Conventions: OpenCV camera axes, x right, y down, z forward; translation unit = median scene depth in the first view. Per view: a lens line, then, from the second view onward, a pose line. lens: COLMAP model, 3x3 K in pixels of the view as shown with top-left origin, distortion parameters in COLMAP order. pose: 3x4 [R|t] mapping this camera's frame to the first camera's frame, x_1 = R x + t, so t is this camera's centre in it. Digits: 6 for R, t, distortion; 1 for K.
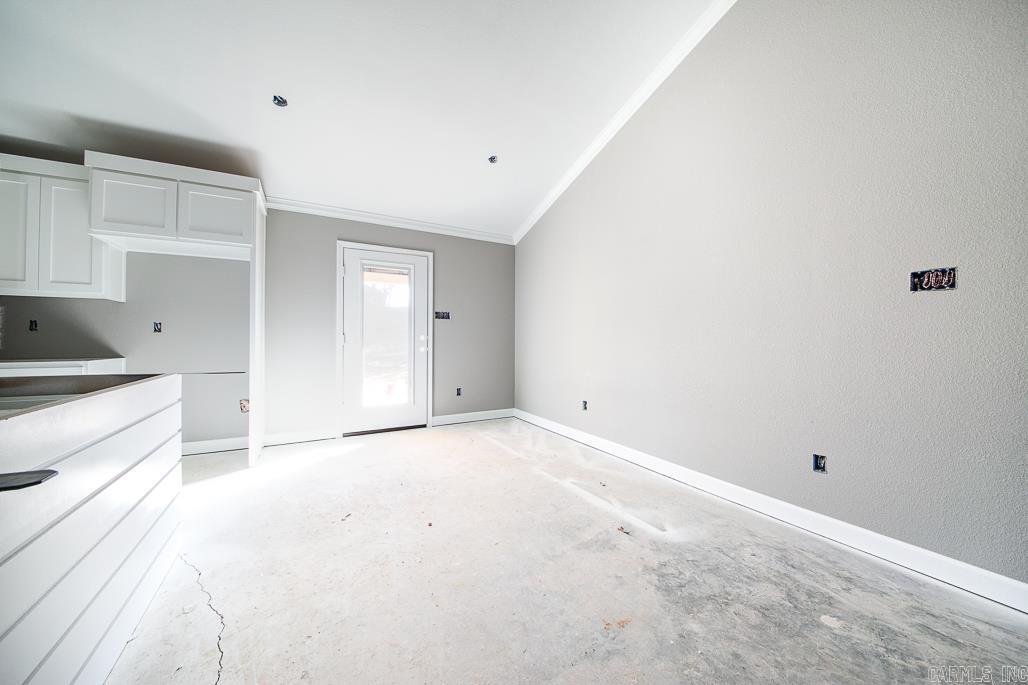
lens RADIAL K [[359.4, 0, 511.6], [0, 359.4, 338.7], [0, 0, 1]] dist [0.010946, -0.013021]
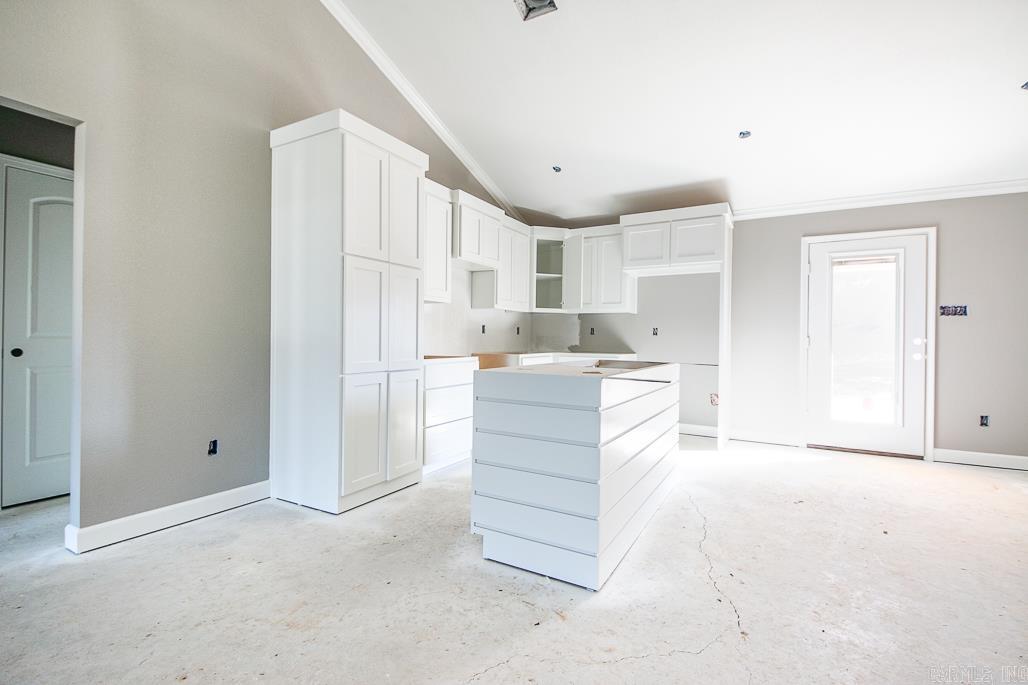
lens RADIAL K [[469.0, 0, 511.4], [0, 469.0, 337.3], [0, 0, 1]] dist [0.037498, -0.041184]
pose [[0.512788, 0.000593, -0.858515, 0.207376], [-0.009602, 0.999941, -0.005045, 0.002414], [0.858462, 0.010831, 0.512763, -0.312296]]
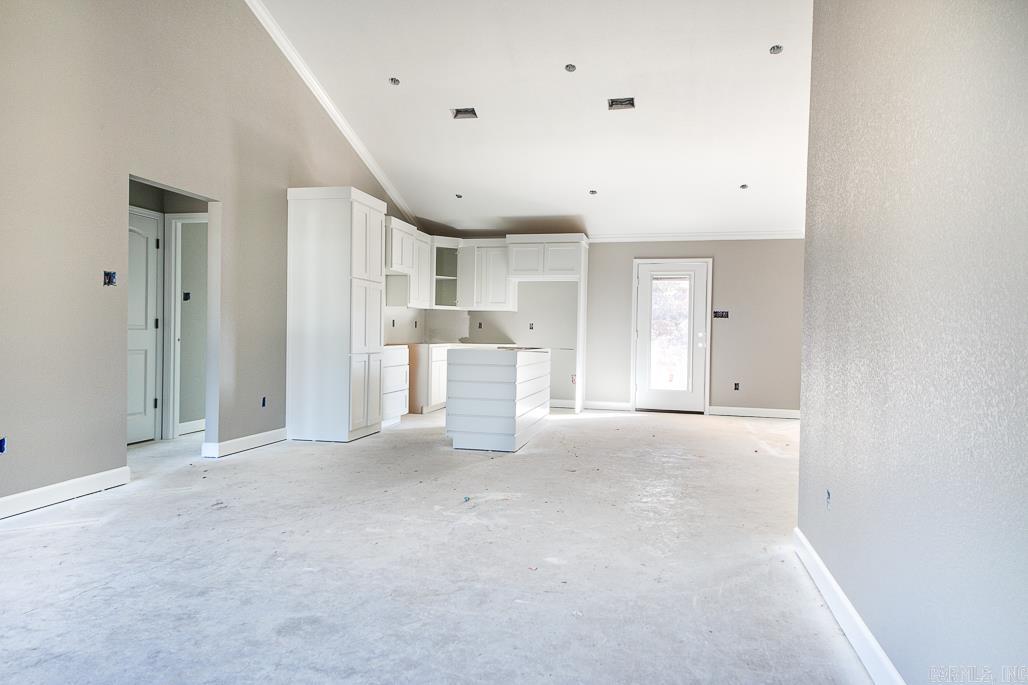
lens RADIAL K [[663.0, 0, 514.9], [0, 663.0, 338.9], [0, 0, 1]] dist [0.066313, -0.052180]
pose [[0.741567, 0.014846, -0.670714, 0.896088], [-0.014024, 0.999880, 0.006627, 0.005782], [0.670732, 0.004492, 0.741686, -1.174960]]
